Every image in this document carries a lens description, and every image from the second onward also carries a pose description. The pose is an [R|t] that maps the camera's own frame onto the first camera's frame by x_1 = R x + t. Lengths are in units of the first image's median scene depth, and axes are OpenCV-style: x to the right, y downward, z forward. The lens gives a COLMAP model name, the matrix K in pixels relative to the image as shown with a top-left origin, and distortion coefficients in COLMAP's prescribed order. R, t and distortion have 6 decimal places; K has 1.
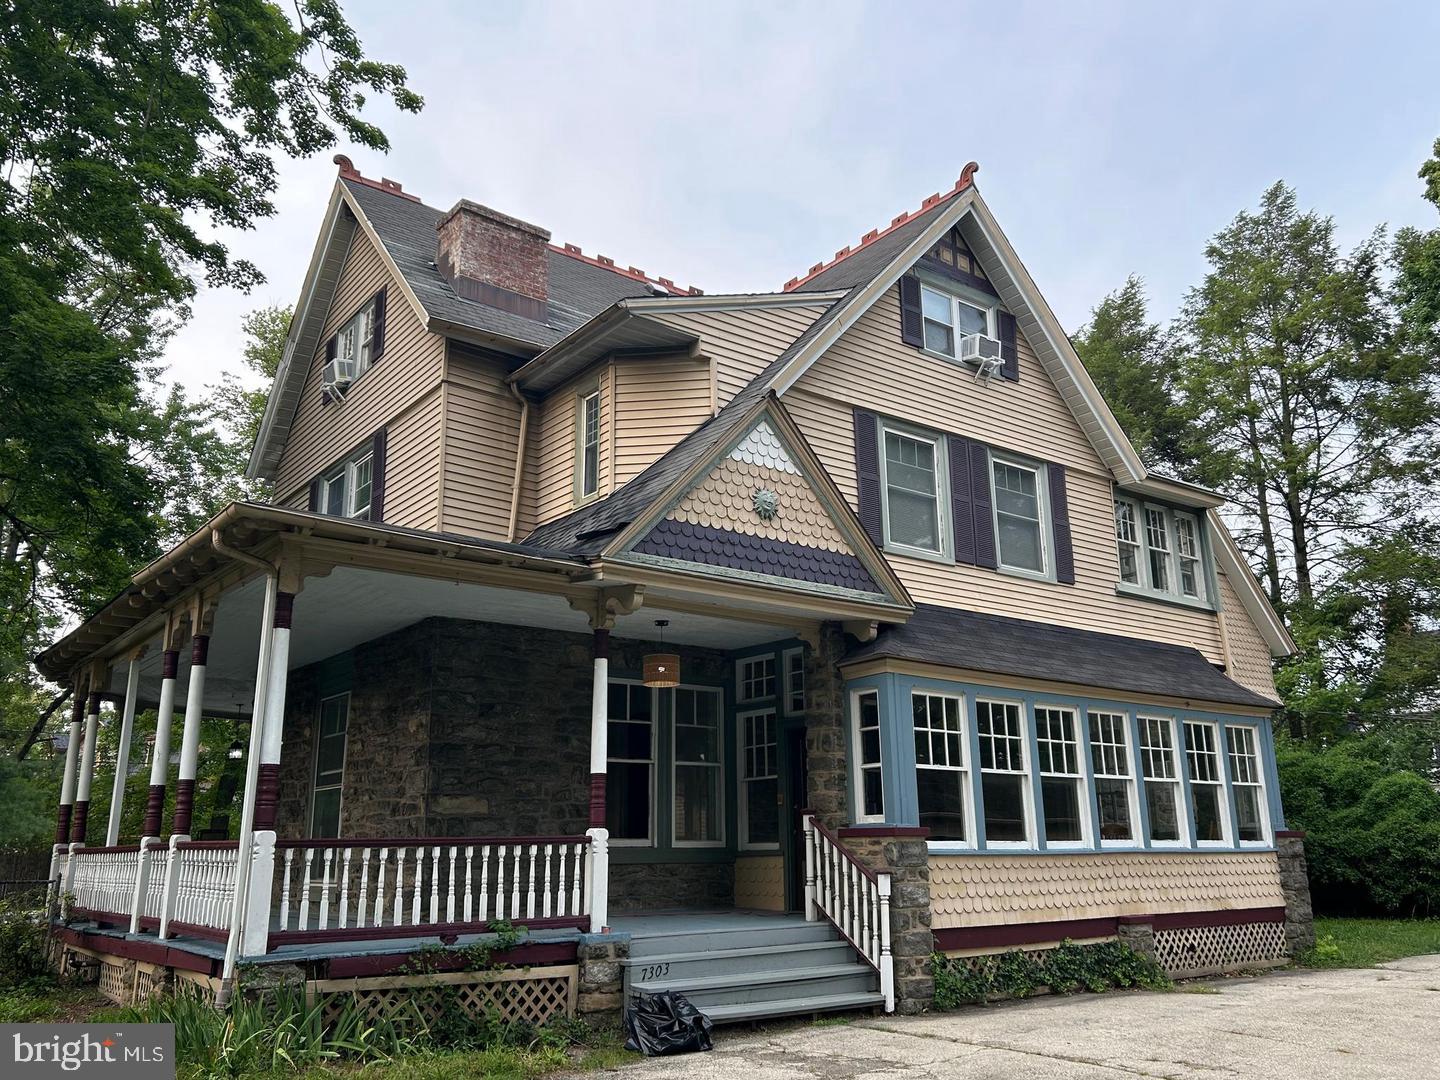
lens RADIAL K [[1181.5, 0, 722.4], [0, 1181.5, 545.5], [0, 0, 1]] dist [0.045914, -0.039187]
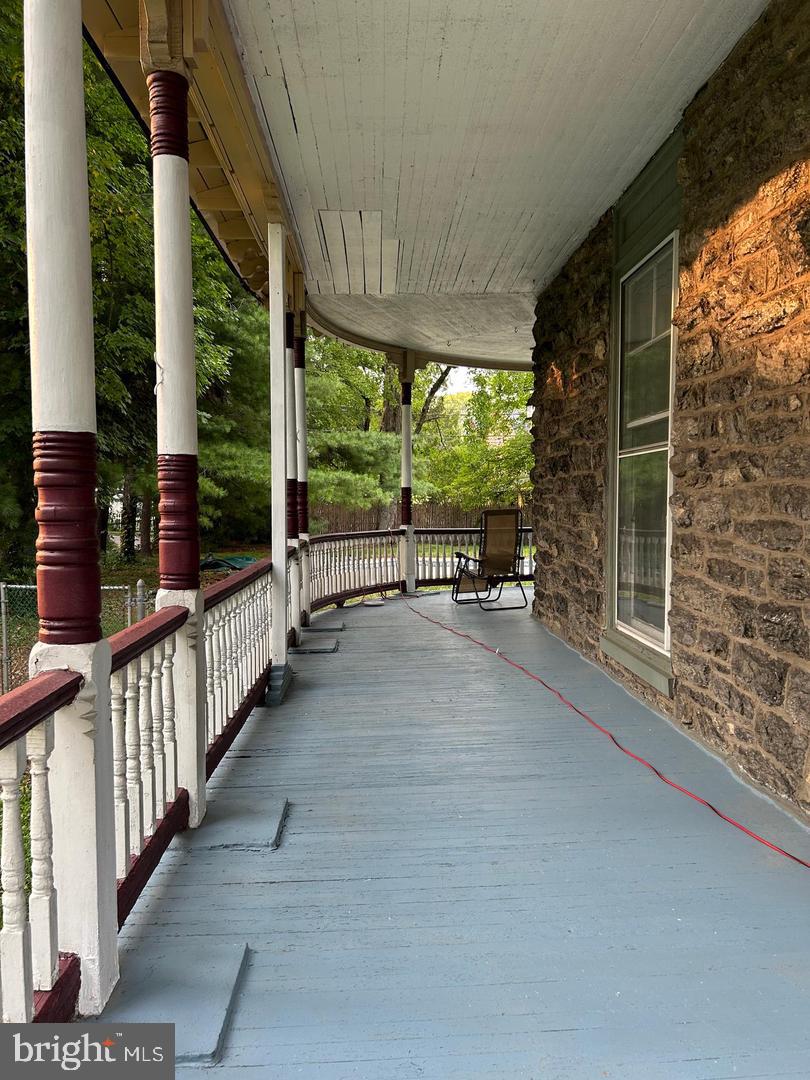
lens RADIAL K [[812.7, 0, 409.8], [0, 812.7, 548.9], [0, 0, 1]] dist [0.013204, 0.002264]
pose [[0.818680, 0.045507, -0.572444, -0.227507], [0.137277, 0.952443, 0.272042, 0.145117], [0.557601, -0.301298, 0.773499, 0.711728]]
